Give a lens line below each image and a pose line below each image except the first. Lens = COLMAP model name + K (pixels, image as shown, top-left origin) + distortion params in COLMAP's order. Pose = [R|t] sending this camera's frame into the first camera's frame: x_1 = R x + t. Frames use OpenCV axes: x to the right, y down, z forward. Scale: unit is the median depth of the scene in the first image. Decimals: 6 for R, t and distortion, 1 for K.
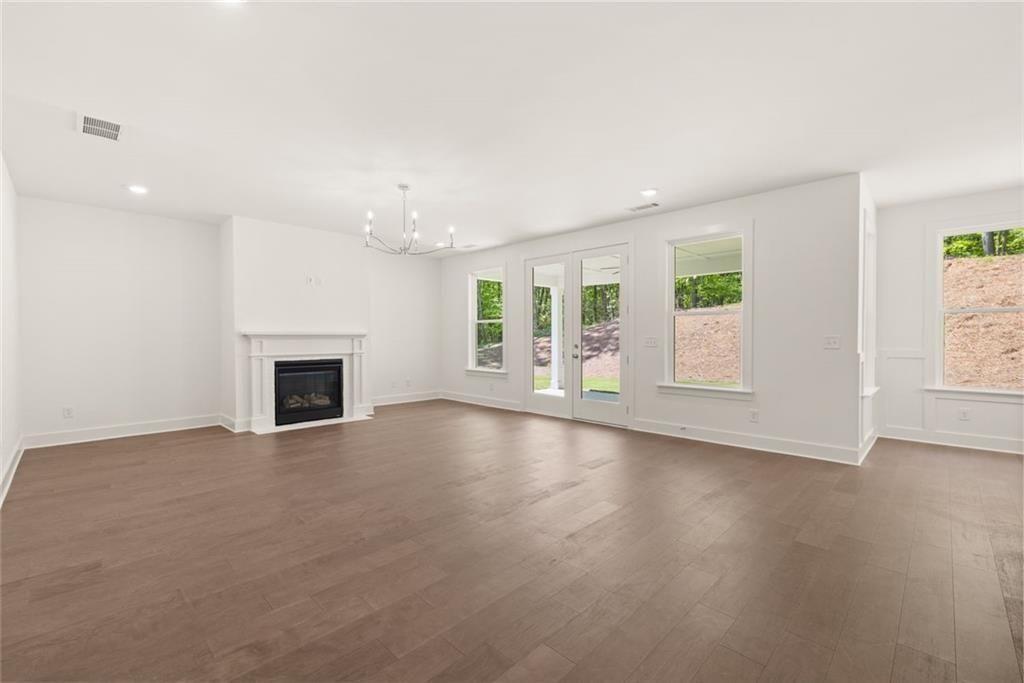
lens RADIAL K [[443.8, 0, 509.2], [0, 443.8, 341.8], [0, 0, 1]] dist [-0.012554, 0.001412]
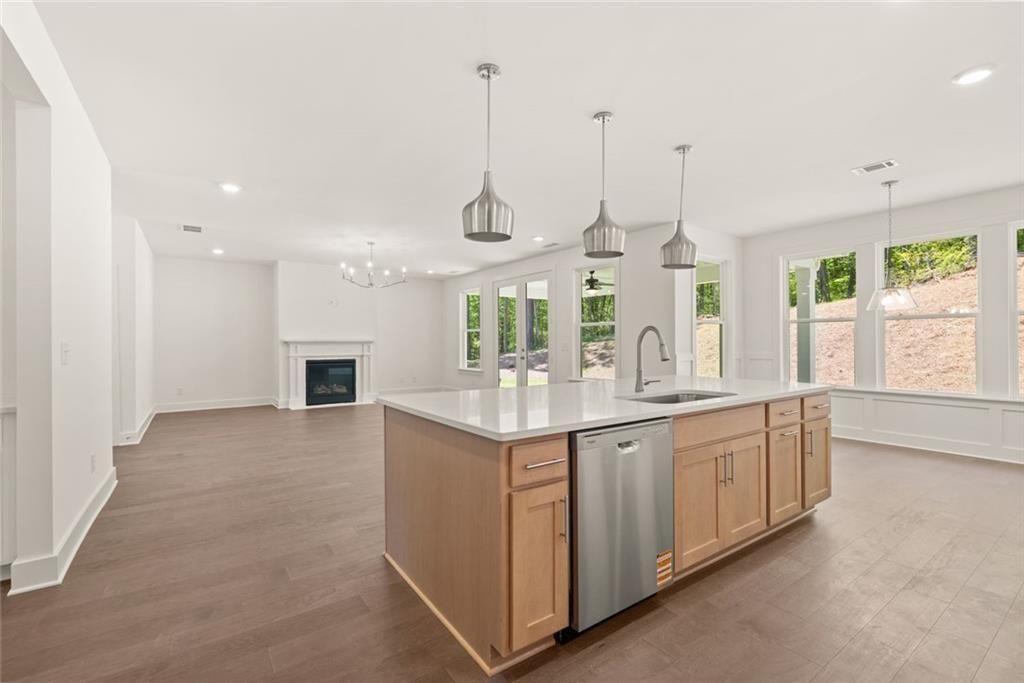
lens RADIAL K [[443.8, 0, 495.1], [0, 443.8, 341.0], [0, 0, 1]] dist [-0.012554, 0.001412]
pose [[0.982552, -0.001782, -0.185979, 0.301575], [-0.000968, 0.999892, -0.014690, 0.002885], [0.185985, 0.014614, 0.982444, -0.261744]]
